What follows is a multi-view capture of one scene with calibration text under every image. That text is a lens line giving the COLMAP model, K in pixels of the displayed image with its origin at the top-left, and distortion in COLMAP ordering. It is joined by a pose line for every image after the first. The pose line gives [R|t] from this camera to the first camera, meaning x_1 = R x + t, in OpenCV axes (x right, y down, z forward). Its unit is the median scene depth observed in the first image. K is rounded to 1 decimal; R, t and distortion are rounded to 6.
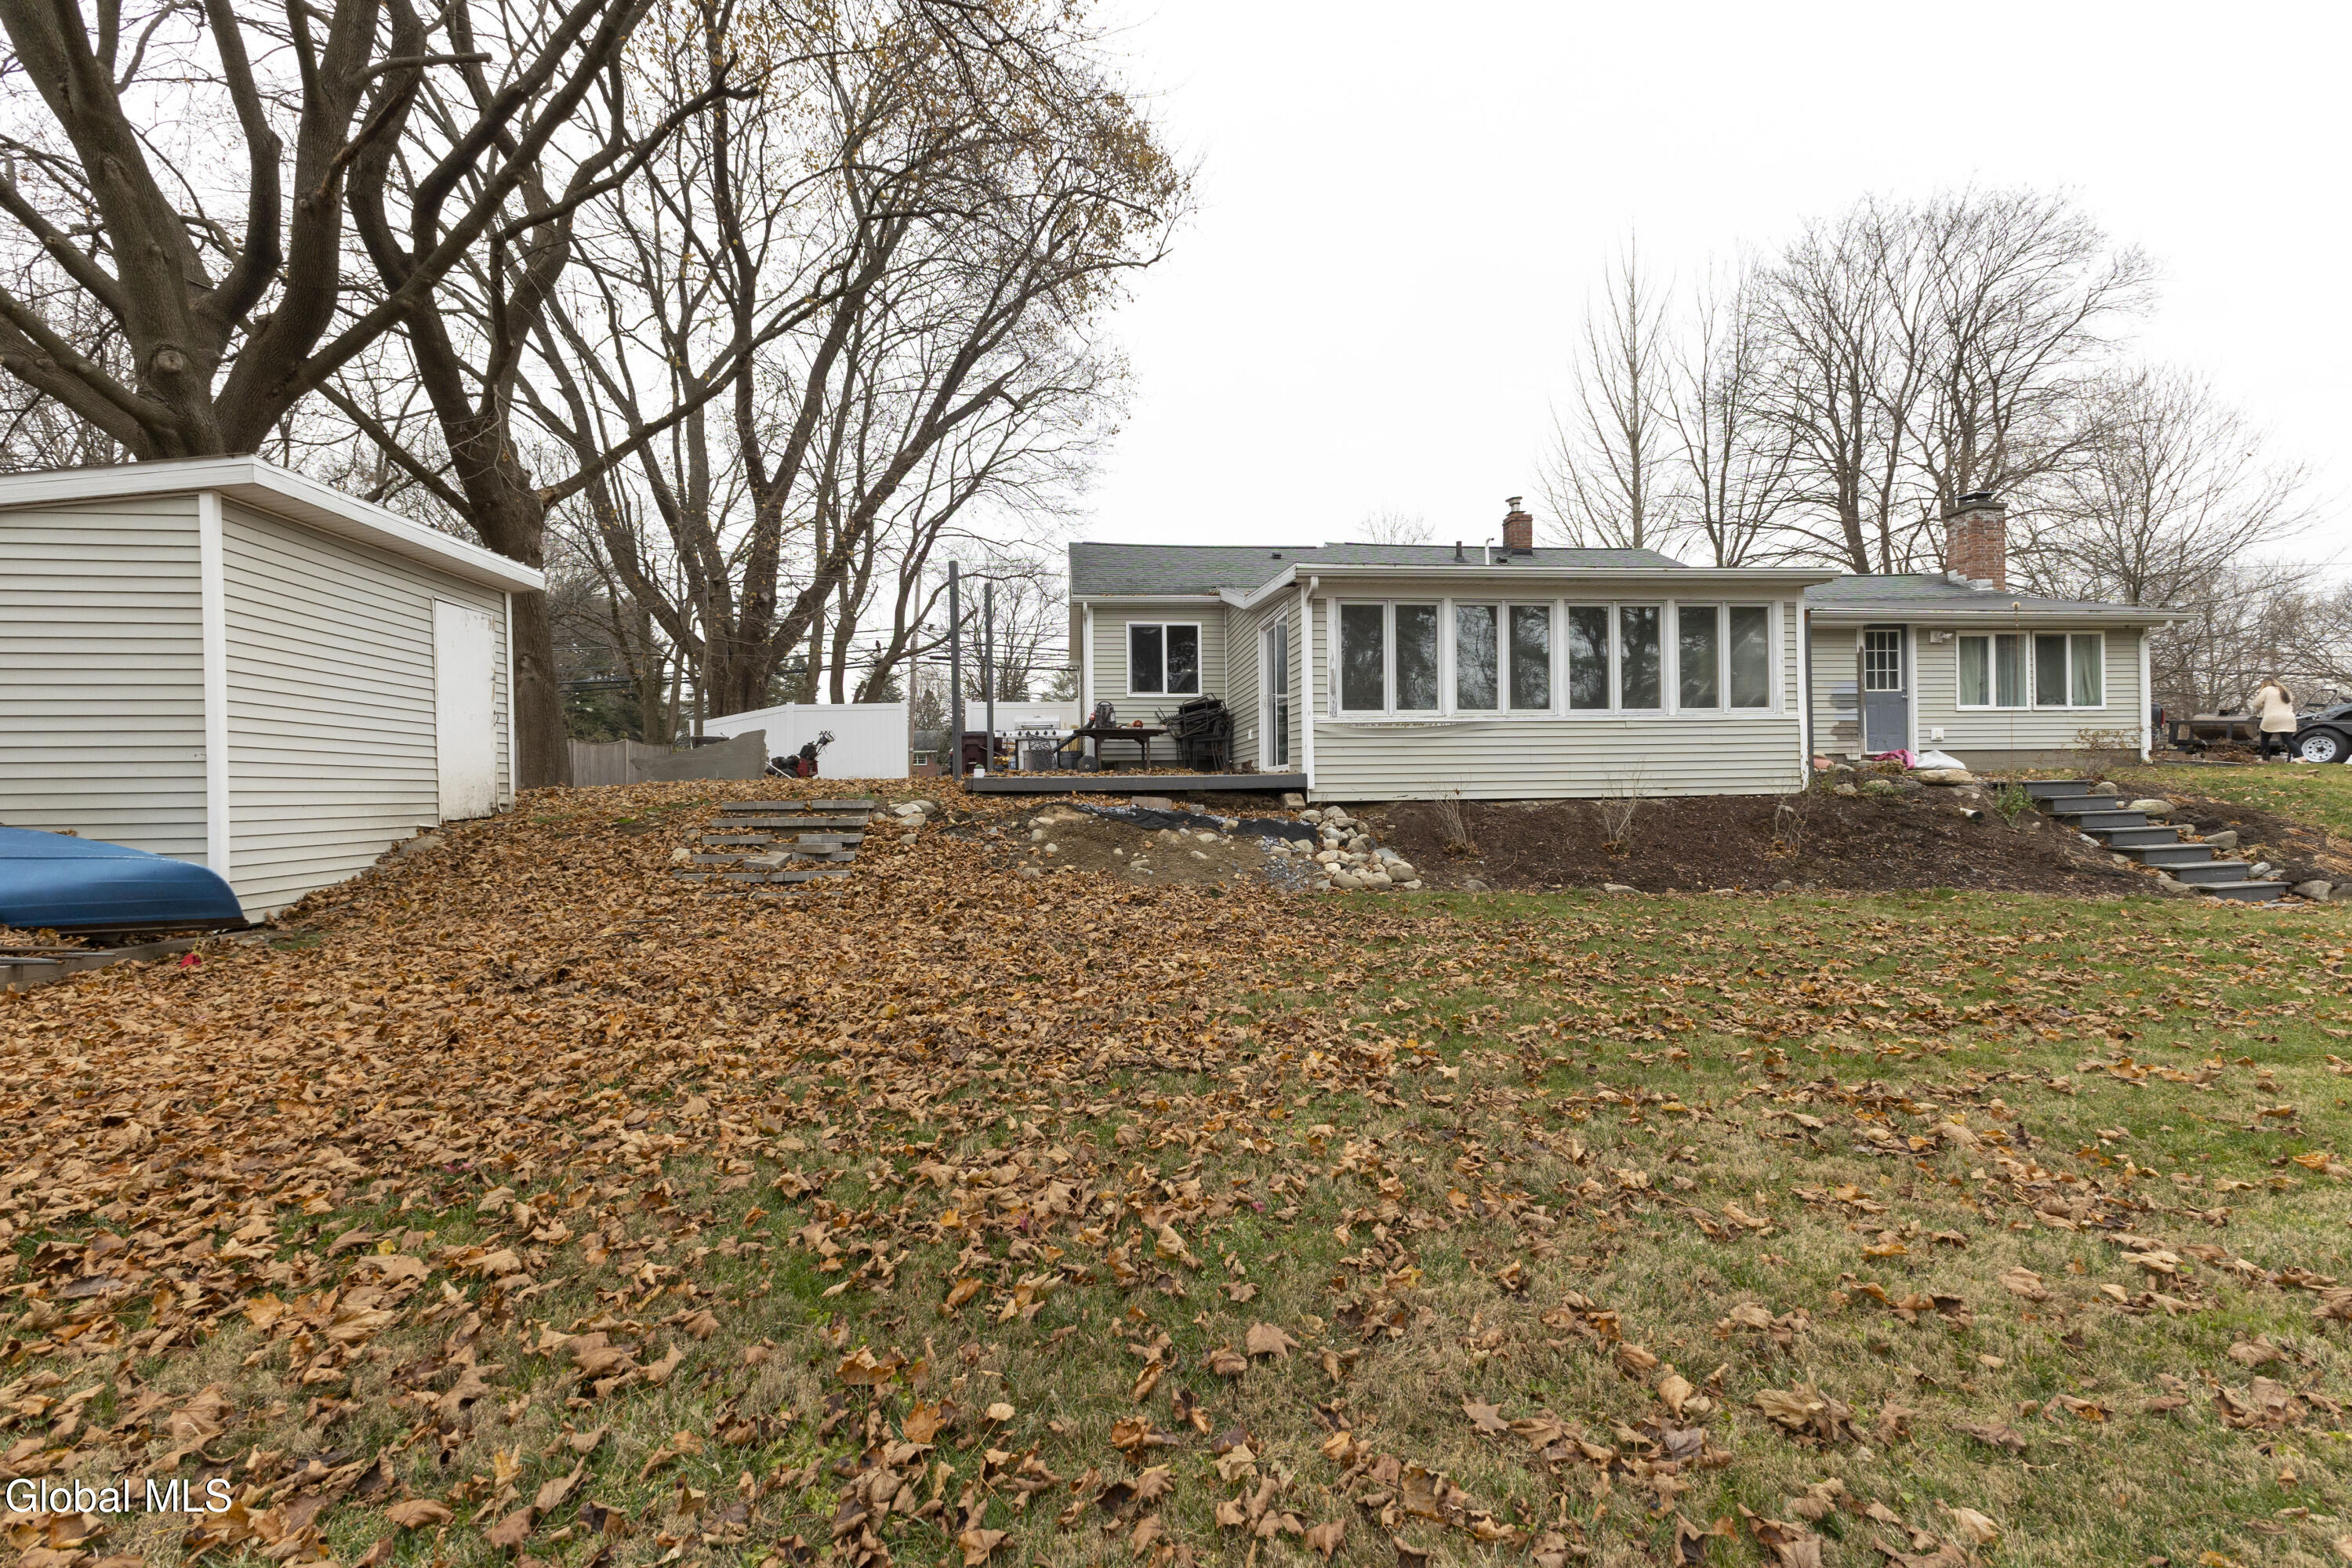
lens RADIAL K [[1020.6, 0, 1176.5], [0, 1020.6, 783.9], [0, 0, 1]] dist [0.011919, -0.003120]
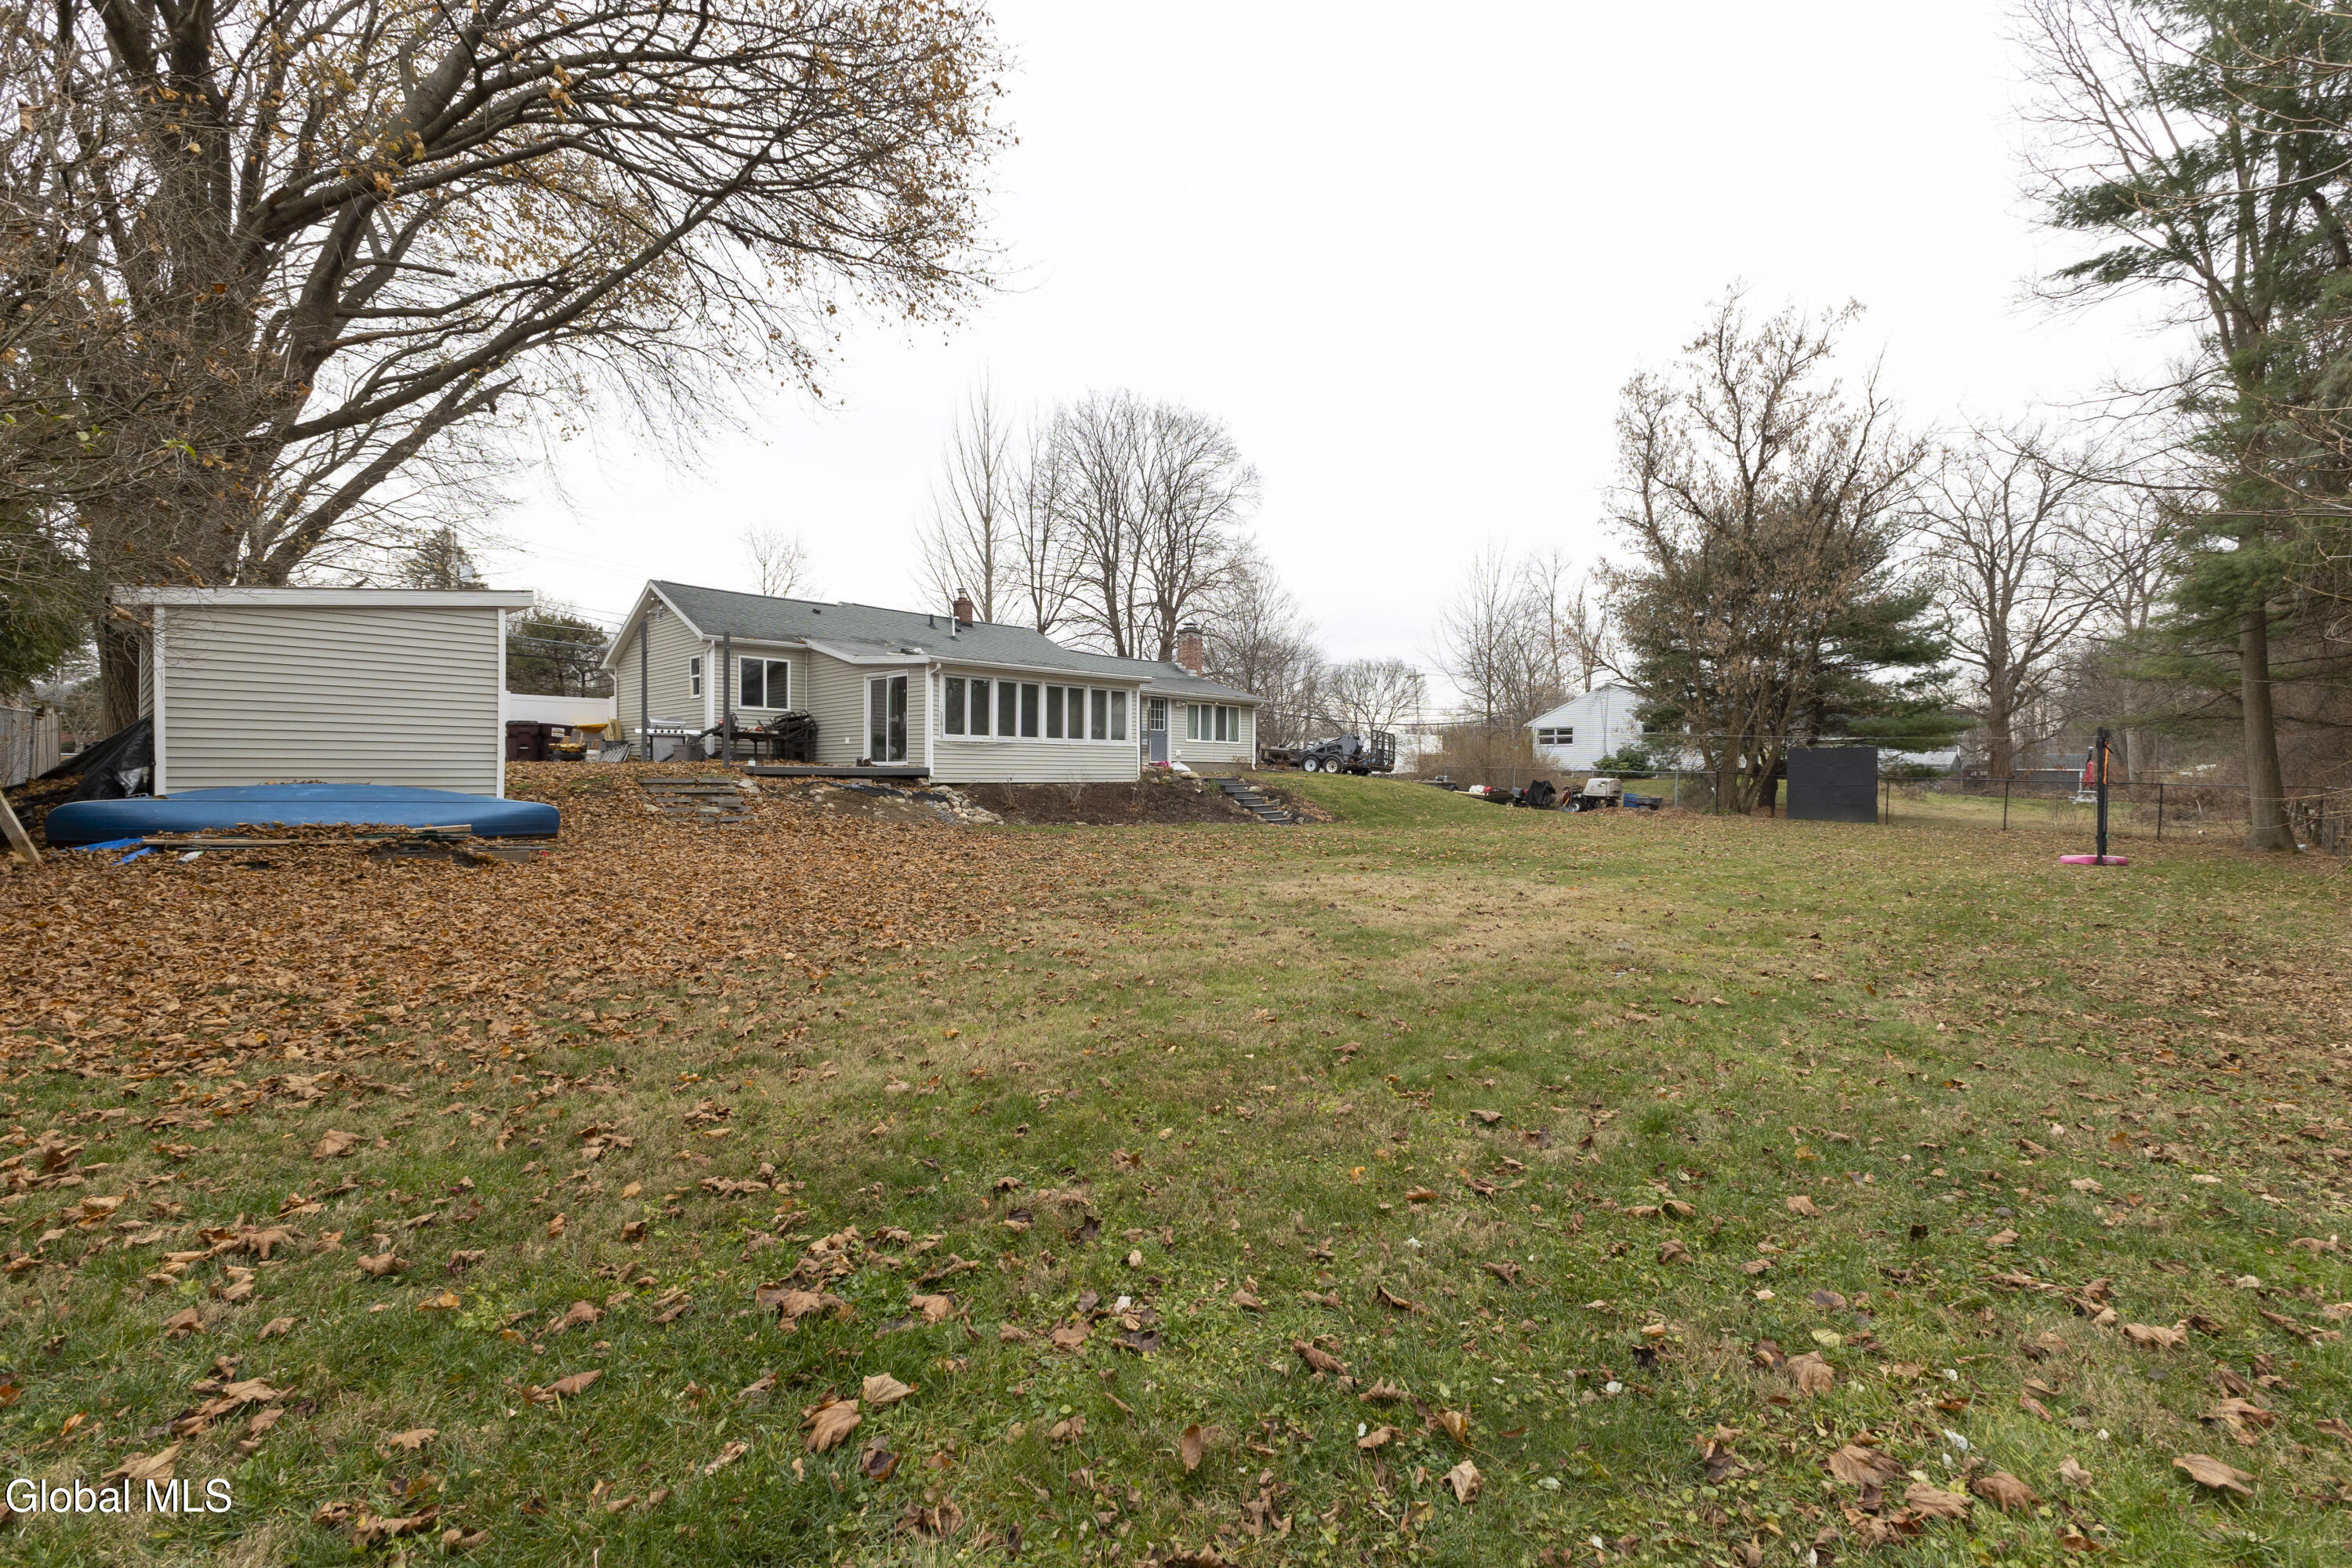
lens RADIAL K [[1020.6, 0, 1179.5], [0, 1020.6, 783.9], [0, 0, 1]] dist [0.011919, -0.003120]
pose [[0.772408, 0.012440, 0.635005, -0.506139], [-0.020947, 0.999763, 0.005893, -0.000452], [-0.634781, -0.017853, 0.772486, -0.523890]]
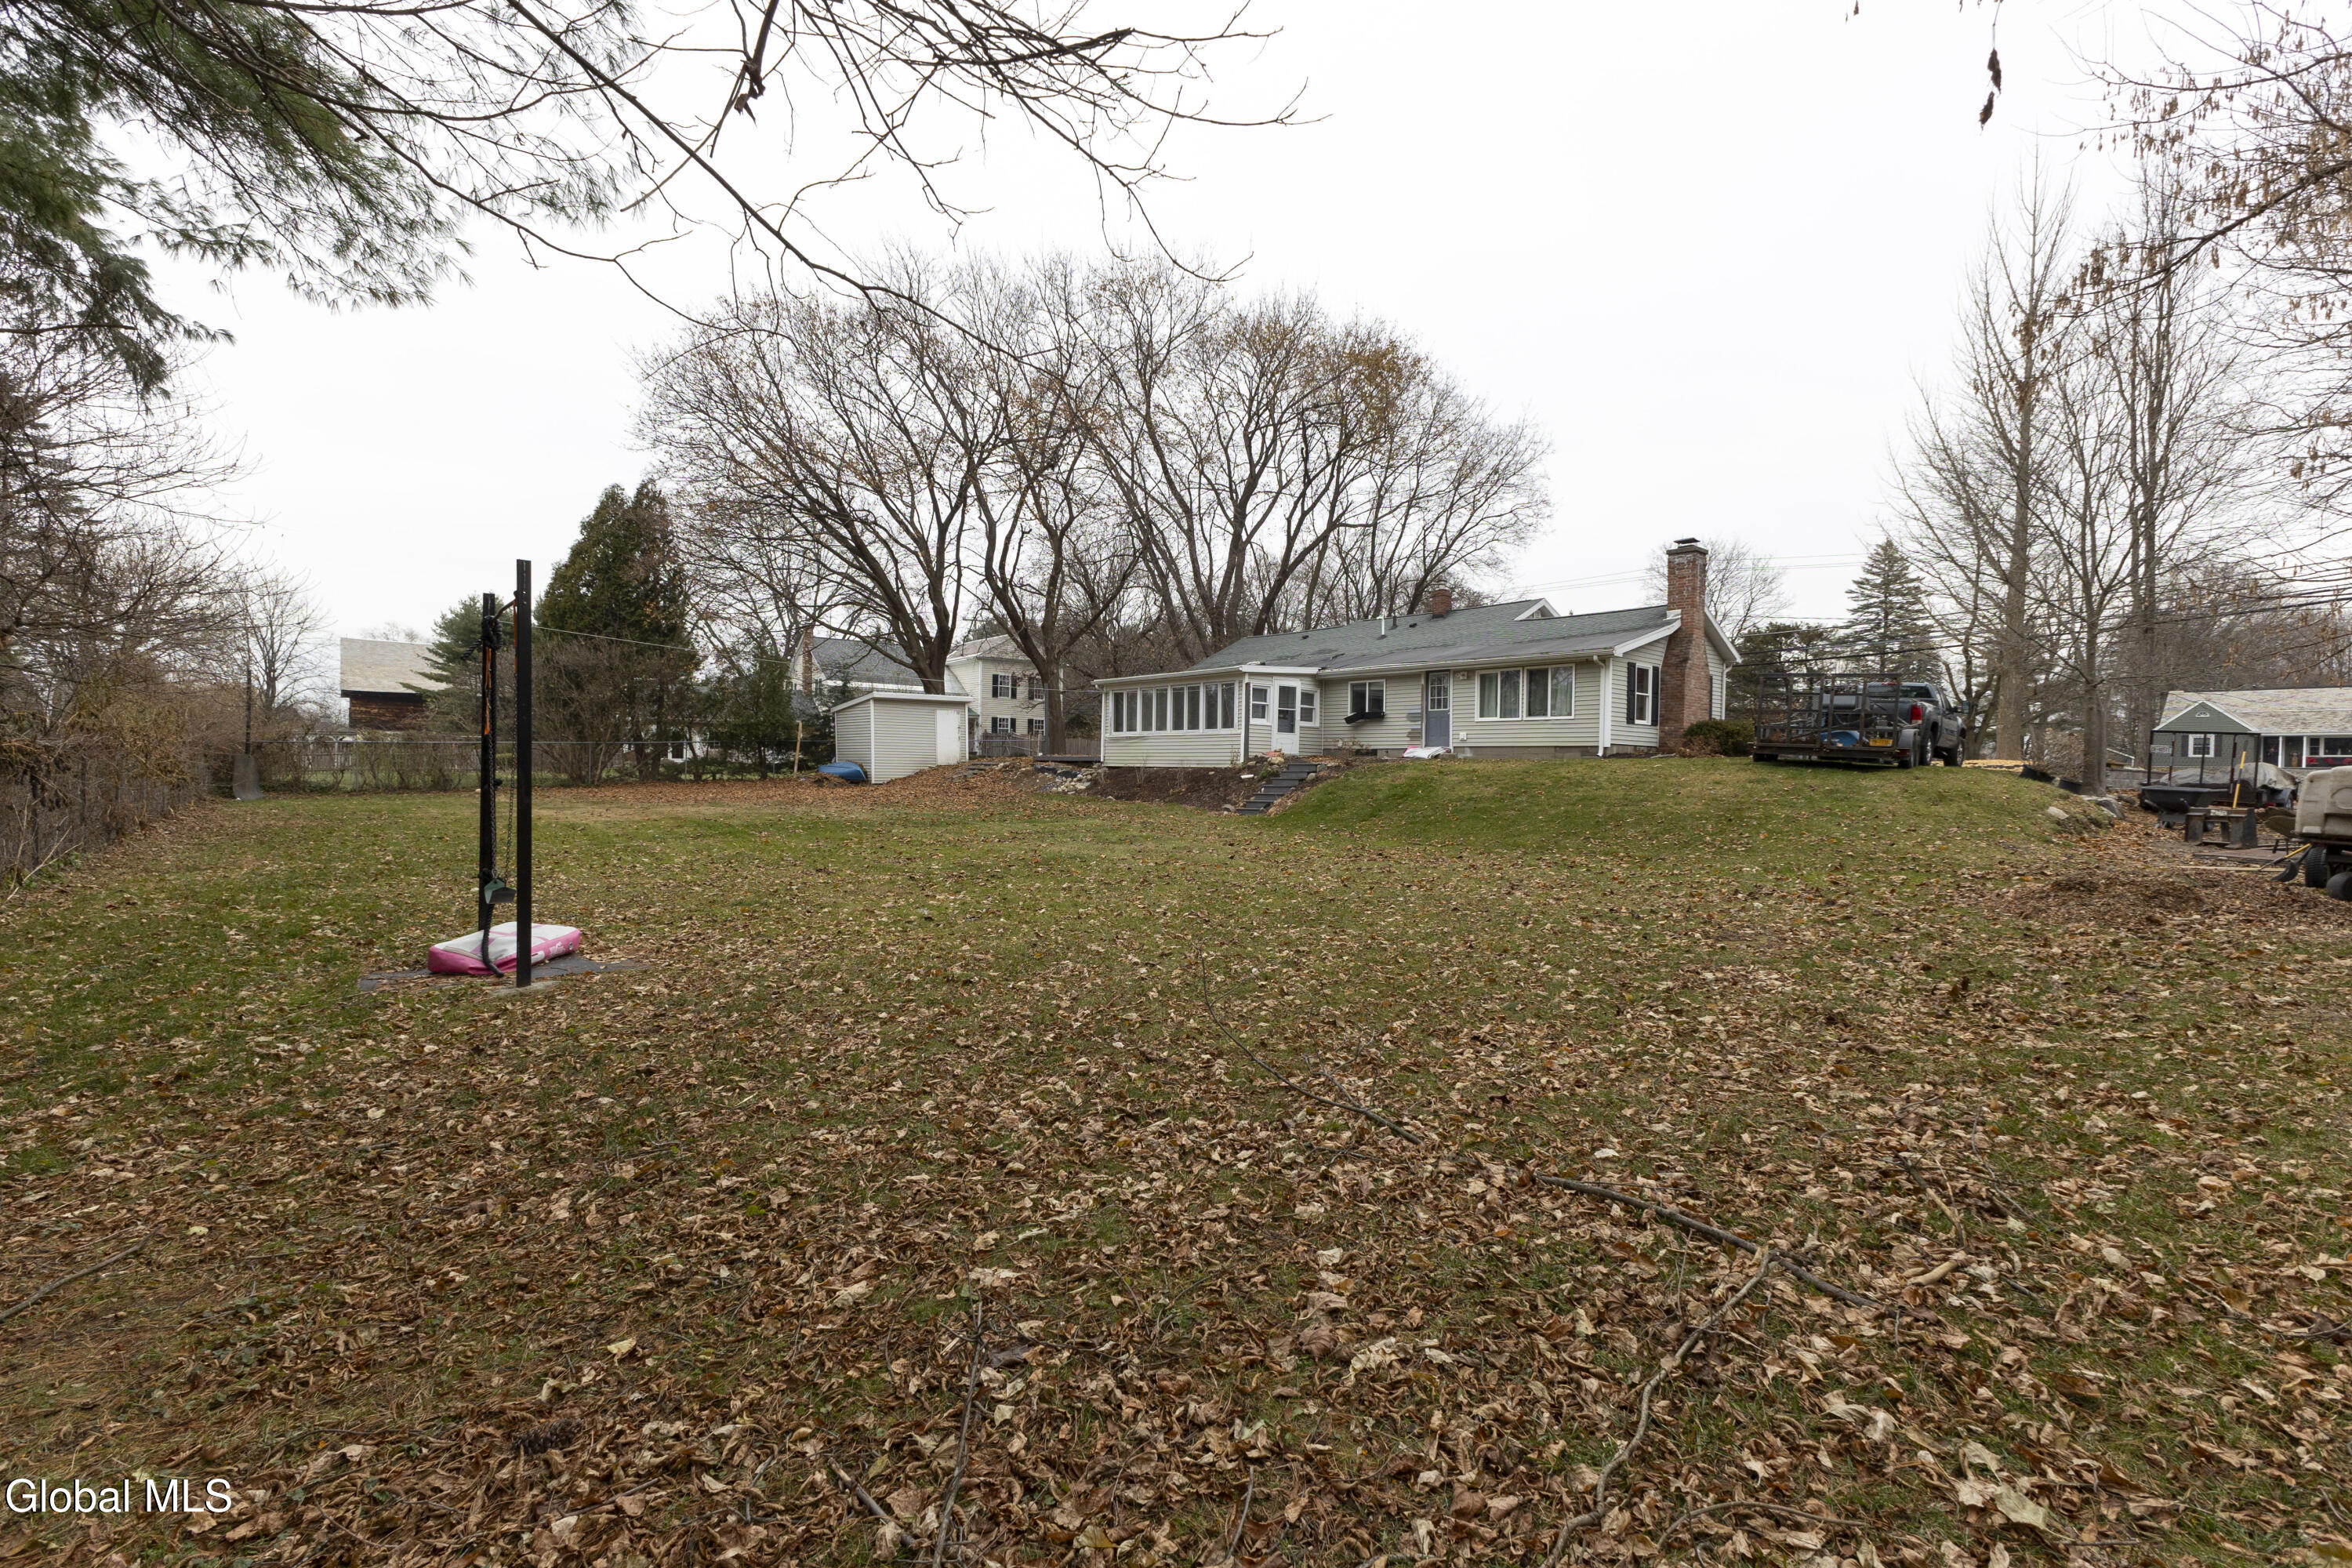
lens RADIAL K [[1020.6, 0, 1175.7], [0, 1020.6, 776.6], [0, 0, 1]] dist [0.011919, -0.003120]
pose [[0.580098, 0.028066, -0.814063, 1.756032], [-0.016537, 0.999606, 0.022678, -0.014729], [0.814379, 0.000306, 0.580334, -0.285519]]
